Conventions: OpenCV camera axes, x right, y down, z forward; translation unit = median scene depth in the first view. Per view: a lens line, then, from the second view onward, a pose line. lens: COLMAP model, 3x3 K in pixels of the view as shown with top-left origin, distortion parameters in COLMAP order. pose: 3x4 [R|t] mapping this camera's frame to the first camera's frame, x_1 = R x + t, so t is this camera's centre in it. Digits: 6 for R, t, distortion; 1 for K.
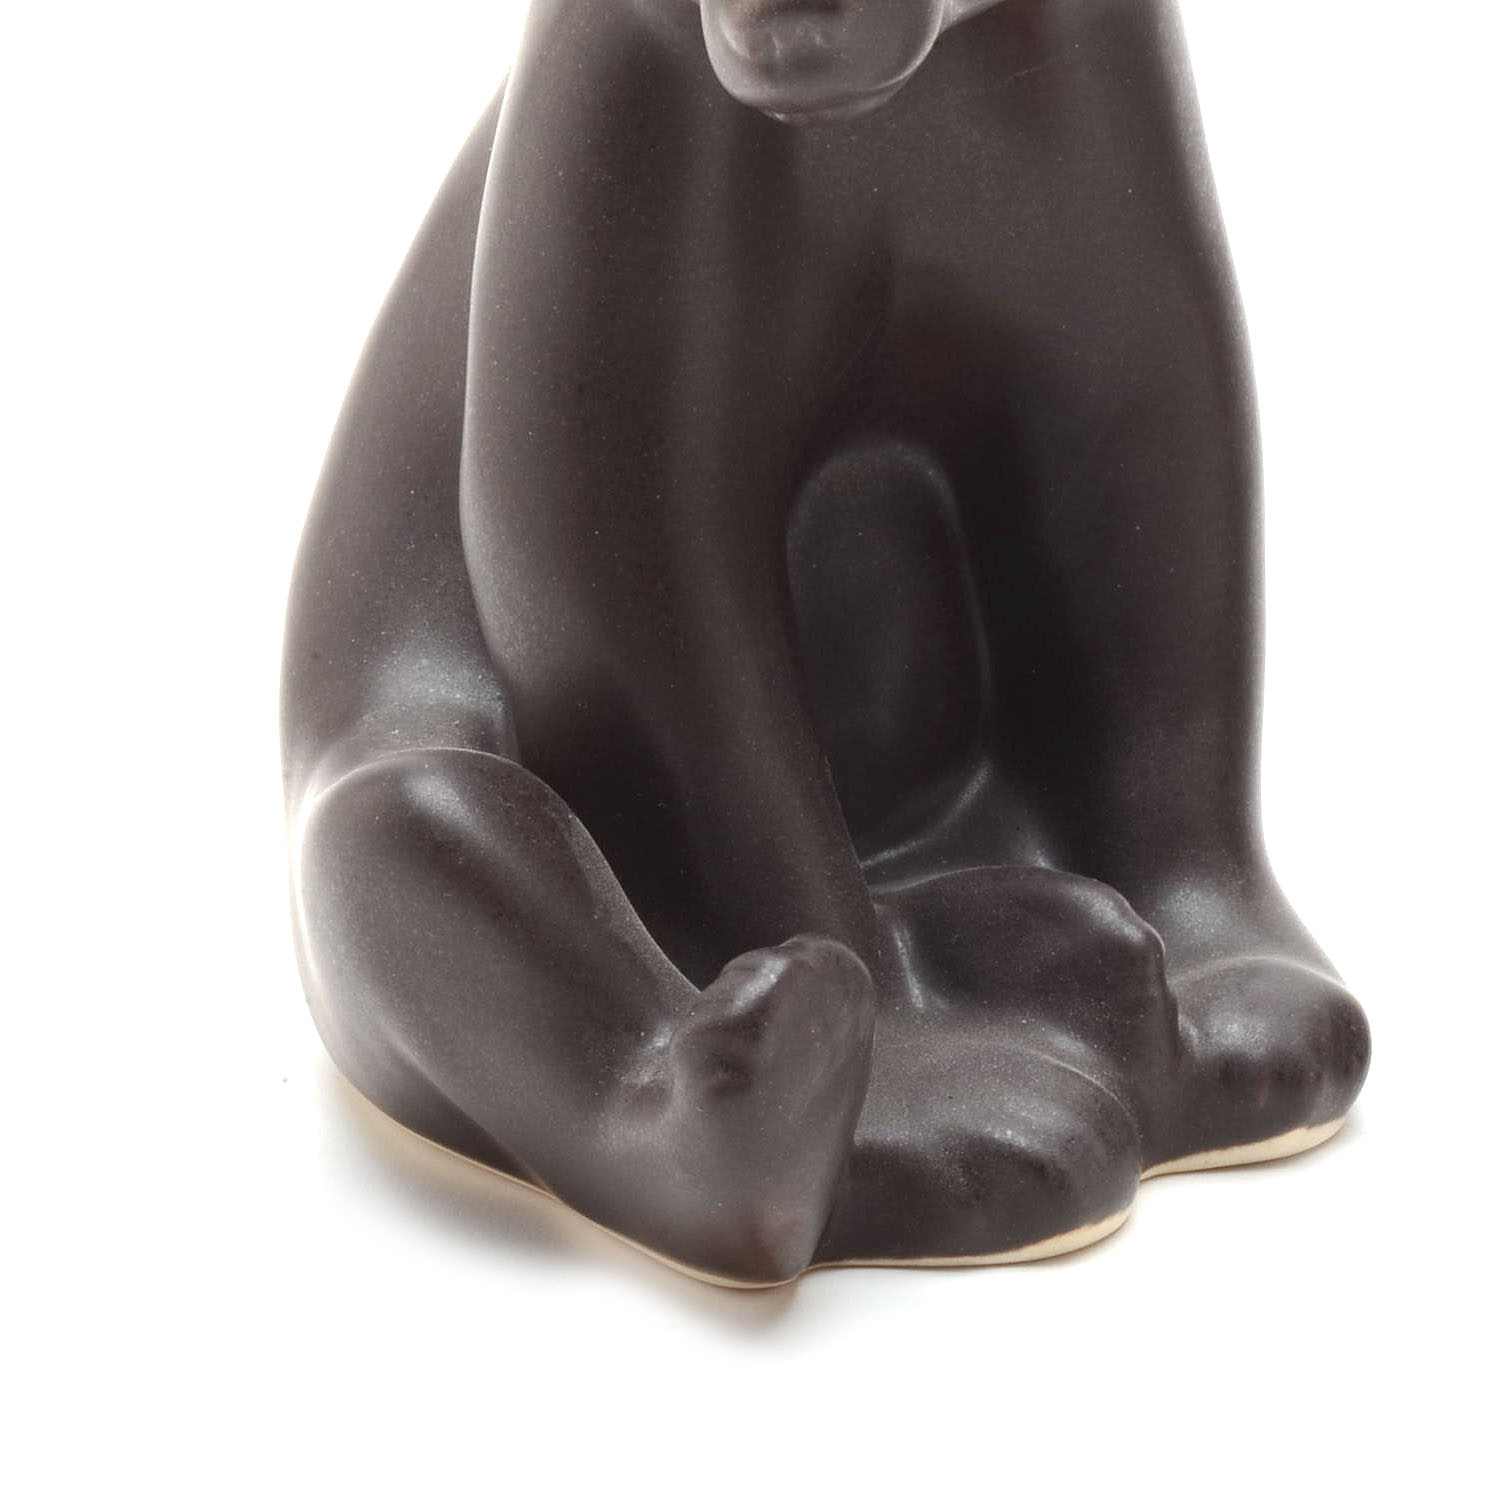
lens RADIAL K [[6295.2, 0, 749.8], [0, 6295.2, 746.7], [0, 0, 1]] dist [-0.237223, 0.000000]
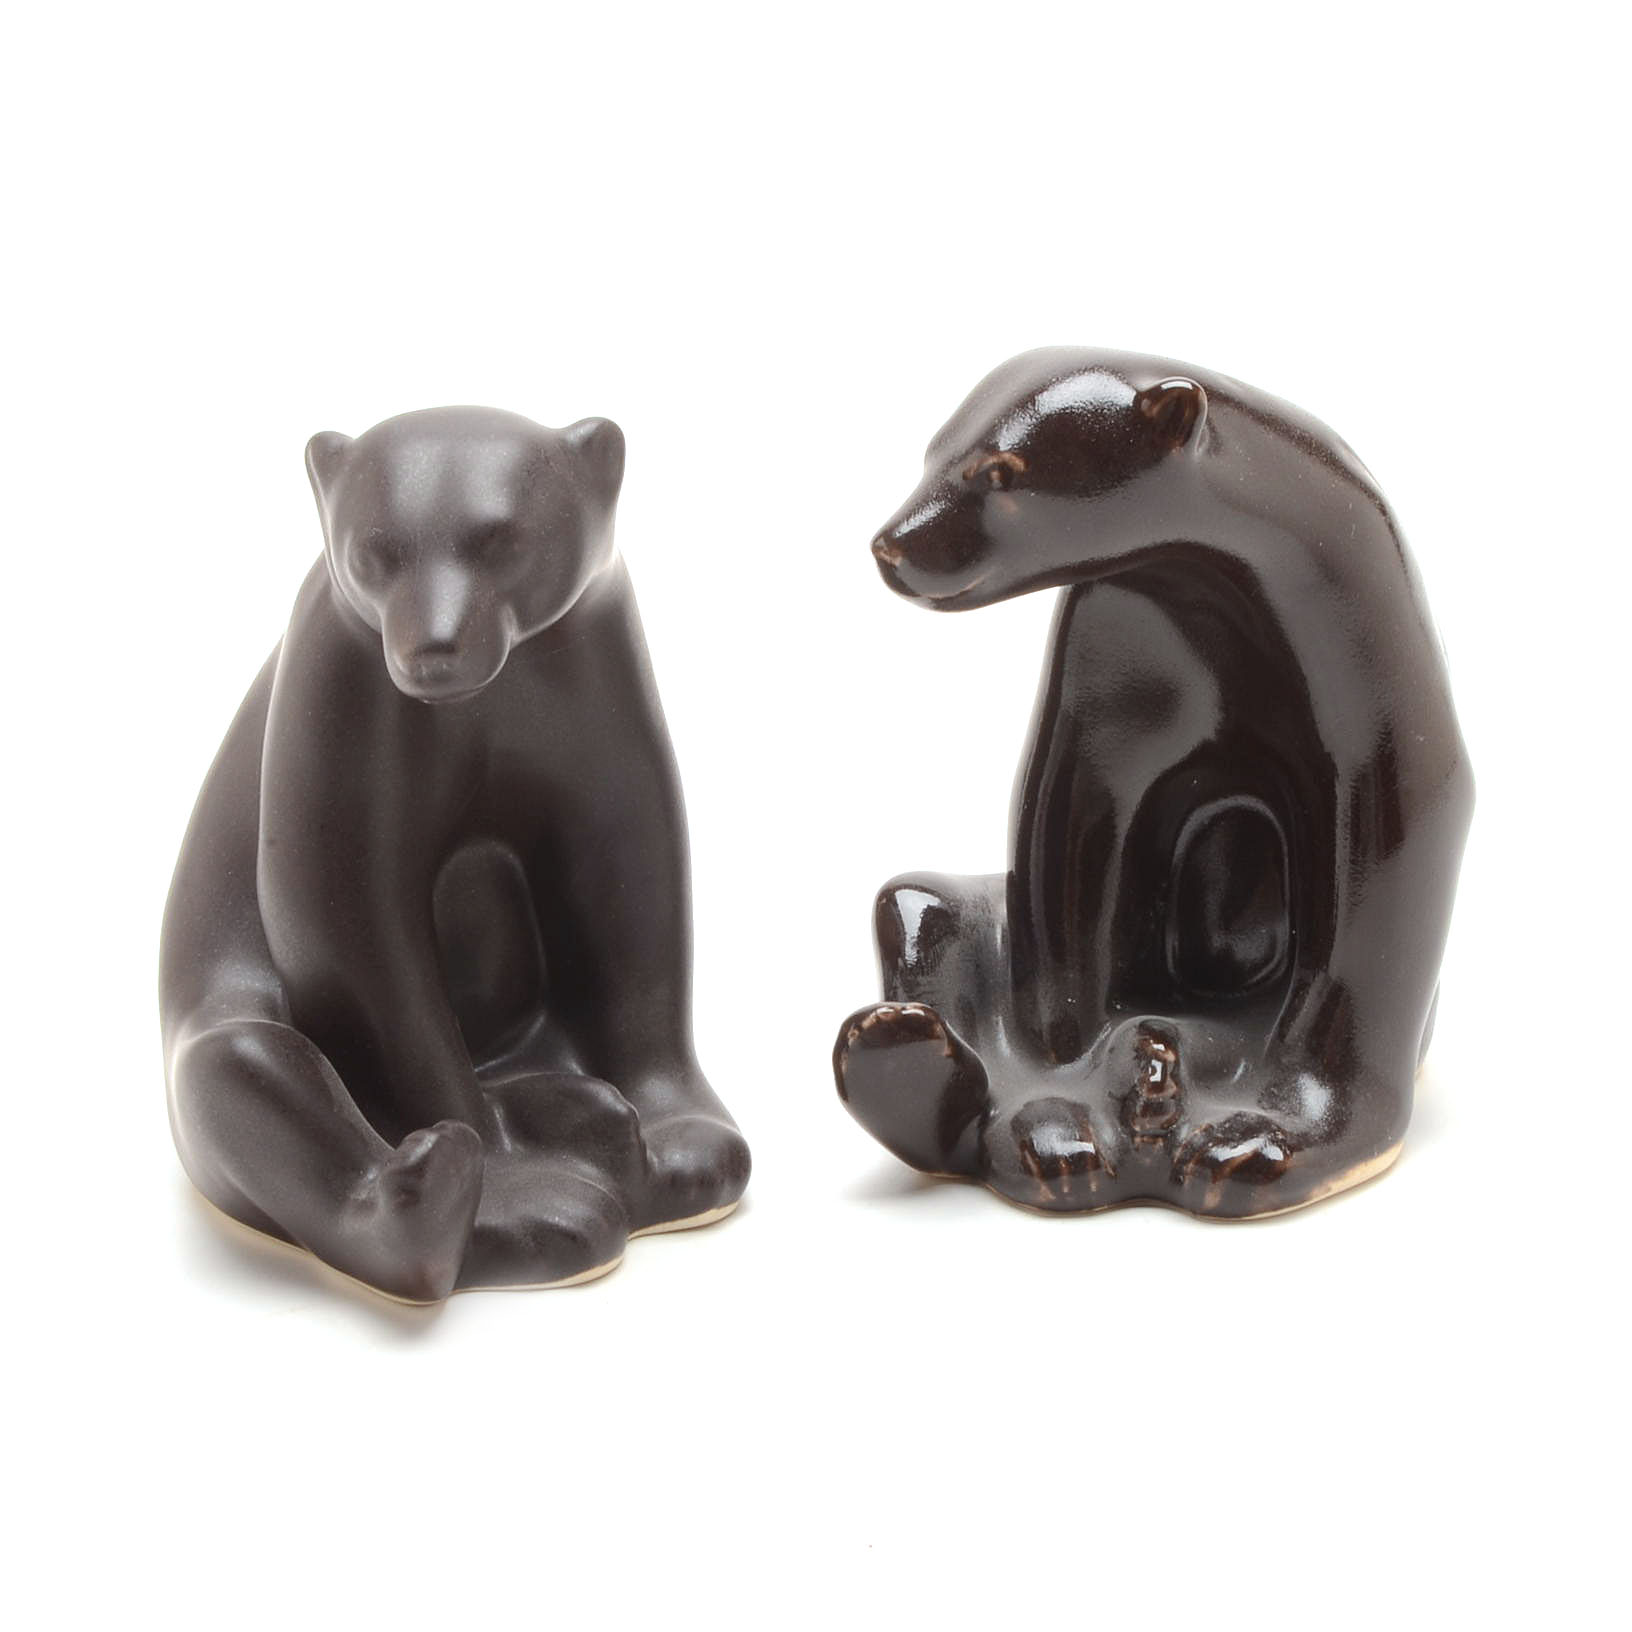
lens RADIAL K [[4364.1, 0, 824.5], [0, 4364.1, 811.5], [0, 0, 1]] dist [-0.016448, 0.000000]
pose [[0.995448, -0.017043, 0.093774, 0.000363], [0.018139, 0.999777, -0.010844, -0.043700], [-0.093568, 0.012495, 0.995534, -0.306197]]
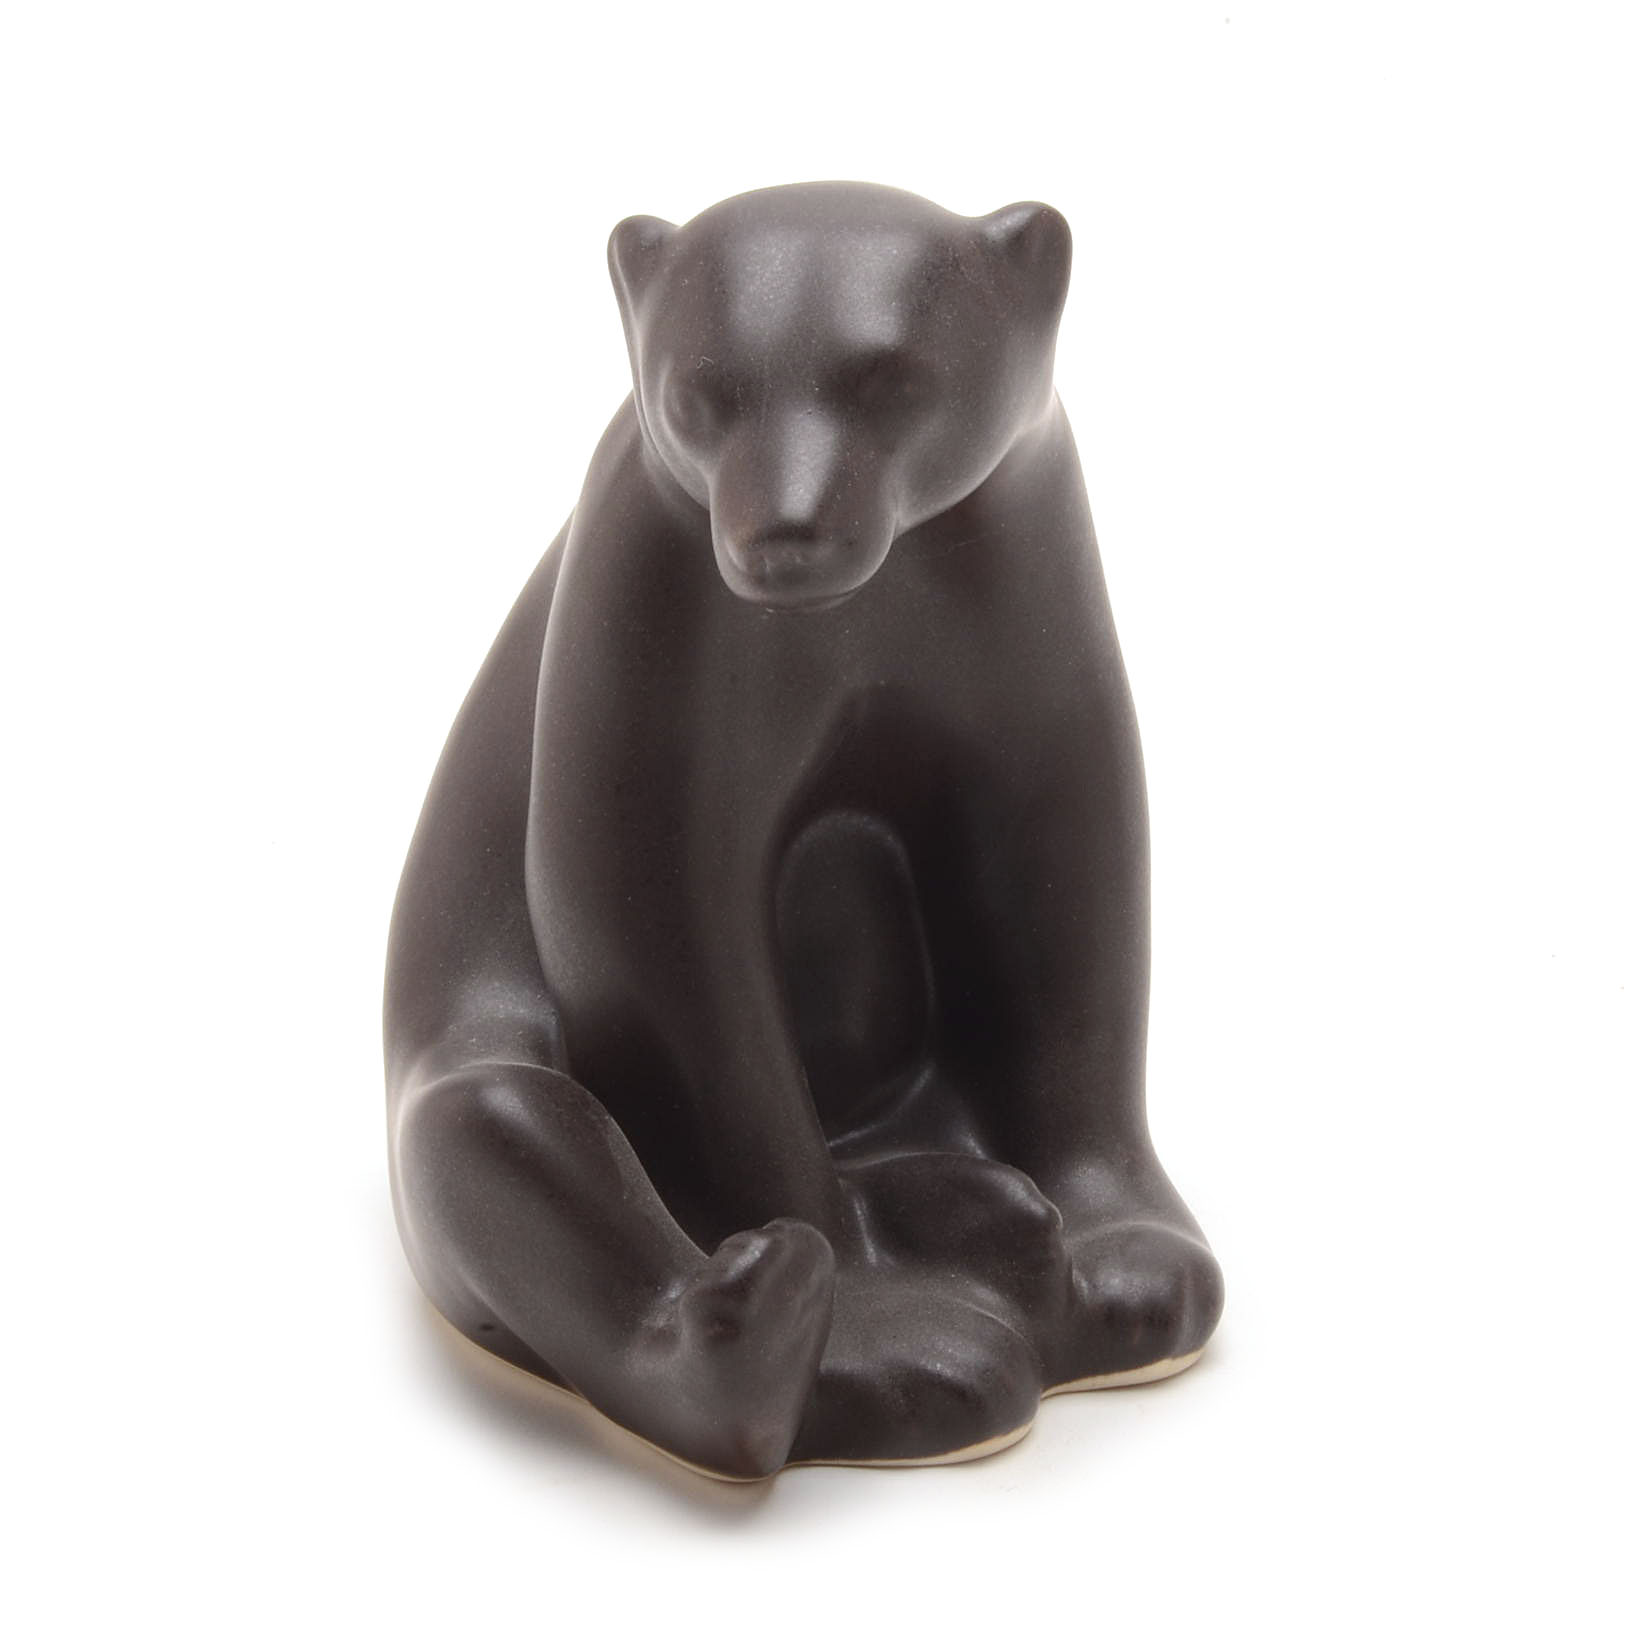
lens RADIAL K [[5783.2, 0, 705.2], [0, 5783.2, 791.9], [0, 0, 1]] dist [0.024969, 0.000000]
pose [[0.999828, 0.012817, -0.013412, 0.007014], [-0.012934, 0.999878, -0.008713, -0.044940], [0.013299, 0.008885, 0.999872, -0.197350]]
